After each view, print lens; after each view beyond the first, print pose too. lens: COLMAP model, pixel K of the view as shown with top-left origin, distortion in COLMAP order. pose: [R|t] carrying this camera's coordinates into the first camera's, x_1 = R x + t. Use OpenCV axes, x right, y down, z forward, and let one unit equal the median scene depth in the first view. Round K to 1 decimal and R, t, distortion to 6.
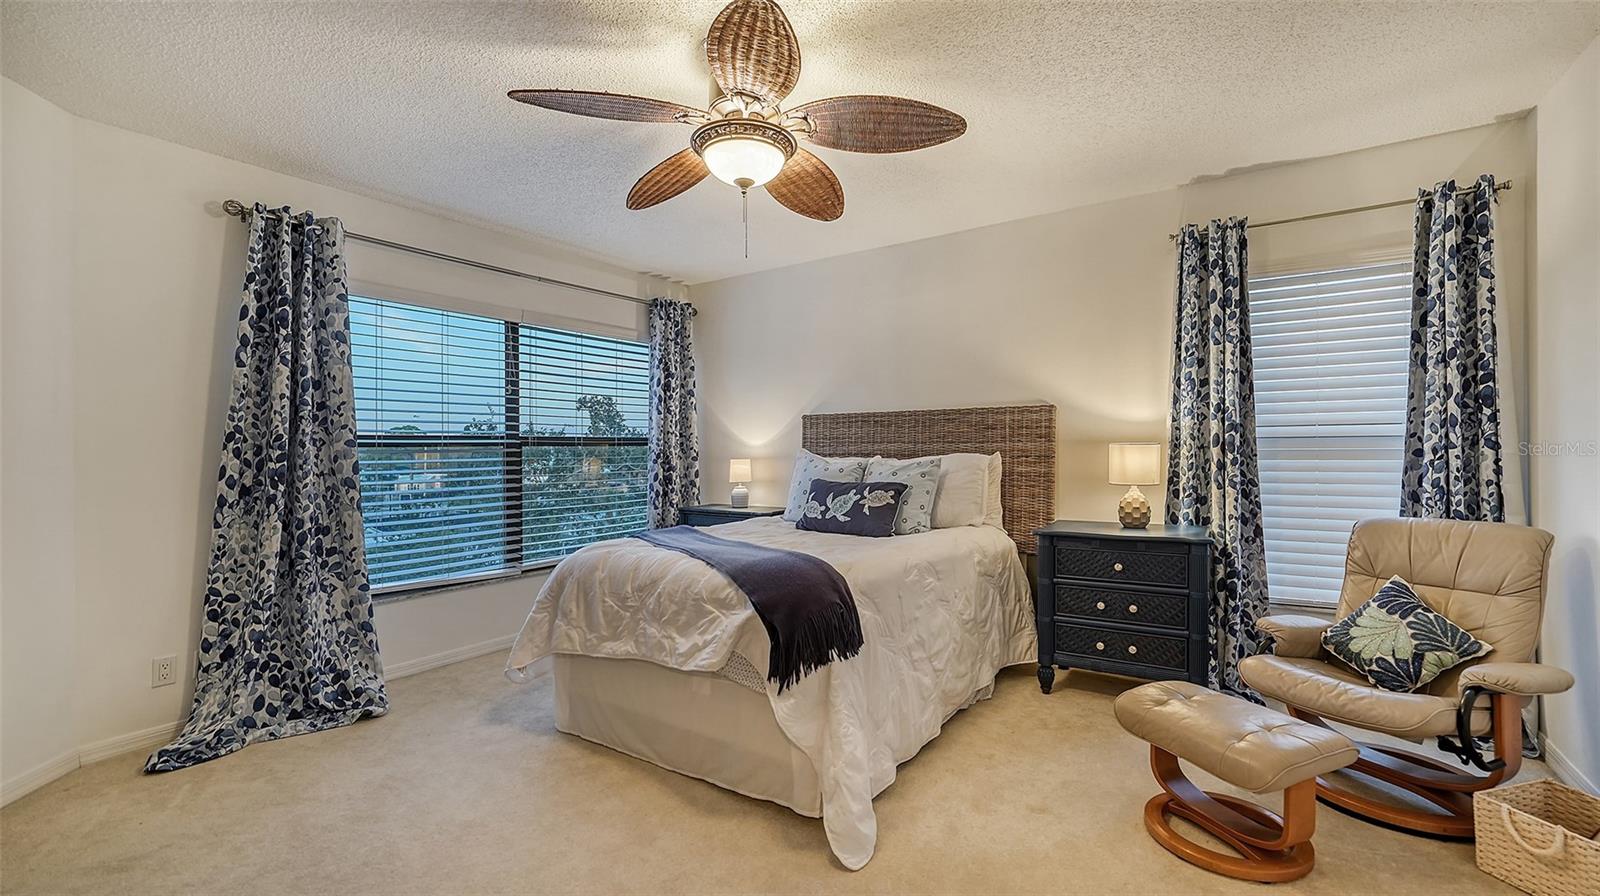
lens RADIAL K [[673.4, 0, 805.3], [0, 673.4, 482.3], [0, 0, 1]] dist [-0.000083, 0.000078]
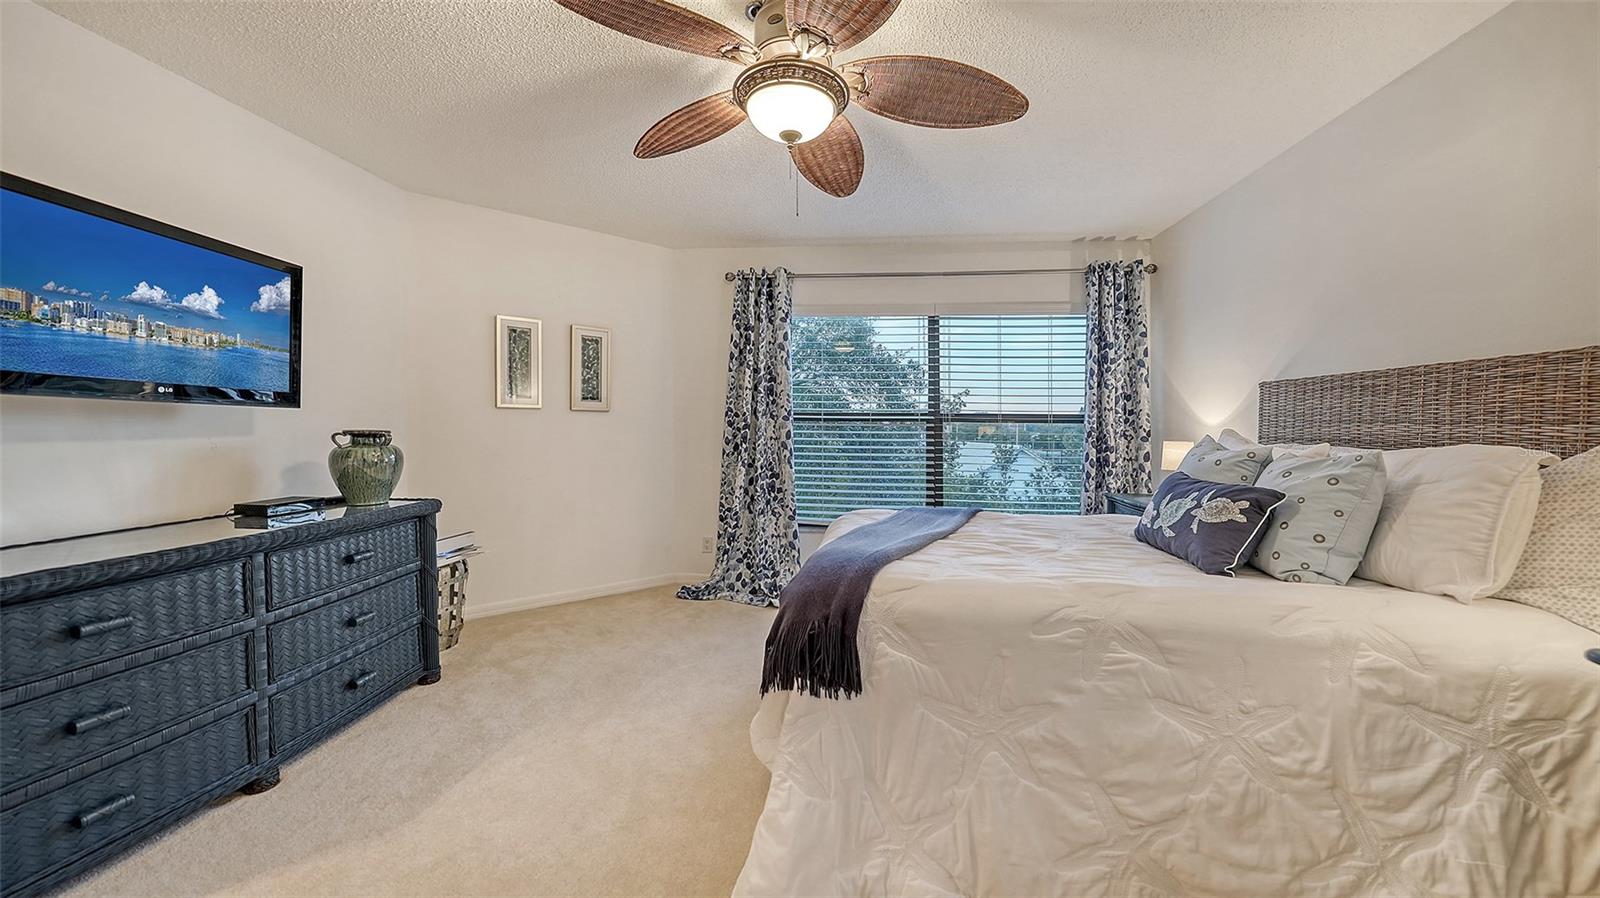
lens RADIAL K [[554.7, 0, 800.3], [0, 554.7, 445.5], [0, 0, 1]] dist [-0.006076, 0.000215]
pose [[0.478067, 0.047053, -0.877062, 0.365272], [-0.059652, 0.997998, 0.021026, -0.023435], [0.876295, 0.042267, 0.479917, 0.407163]]
